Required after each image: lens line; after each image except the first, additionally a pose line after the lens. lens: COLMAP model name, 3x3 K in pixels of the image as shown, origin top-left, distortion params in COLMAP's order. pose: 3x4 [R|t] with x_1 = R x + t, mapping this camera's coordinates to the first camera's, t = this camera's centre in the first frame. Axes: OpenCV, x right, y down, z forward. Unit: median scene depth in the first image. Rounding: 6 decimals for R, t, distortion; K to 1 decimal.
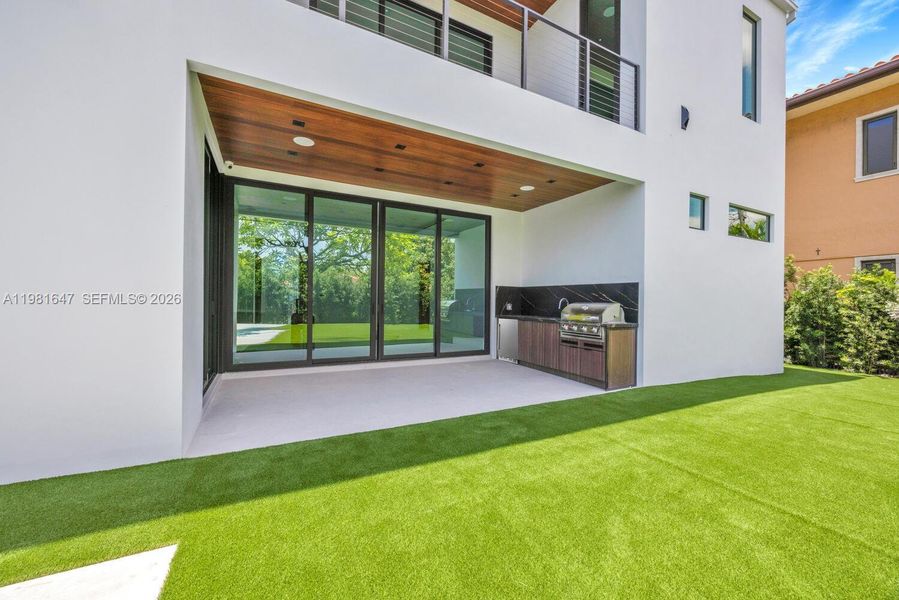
lens RADIAL K [[348.5, 0, 451.7], [0, 348.5, 300.8], [0, 0, 1]] dist [-0.006314, 0.001353]
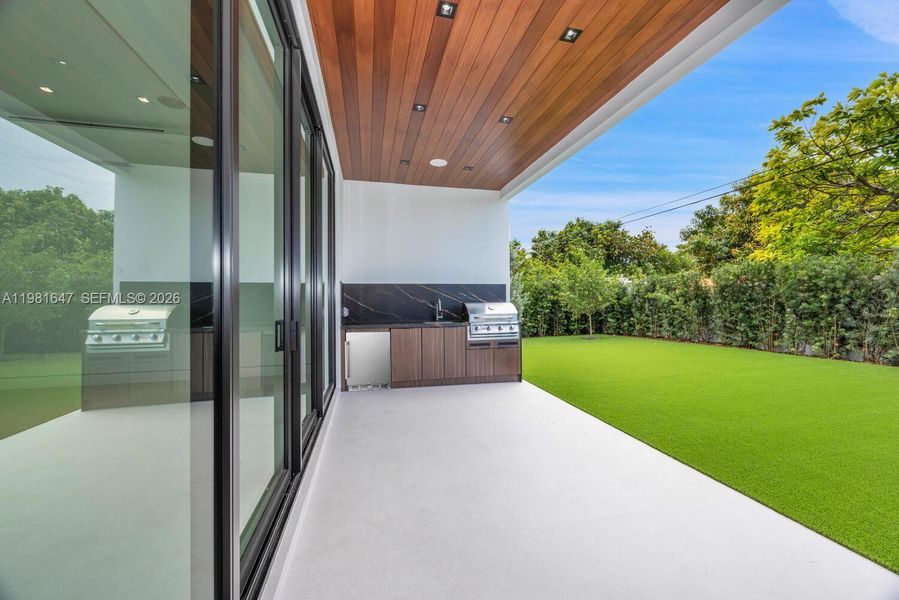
lens RADIAL K [[348.5, 0, 440.3], [0, 348.5, 296.4], [0, 0, 1]] dist [-0.006314, 0.001353]
pose [[0.243315, -0.012776, 0.969863, -0.498839], [0.012574, 0.999871, 0.010017, -0.020237], [-0.969866, 0.009757, 0.243444, 0.710426]]
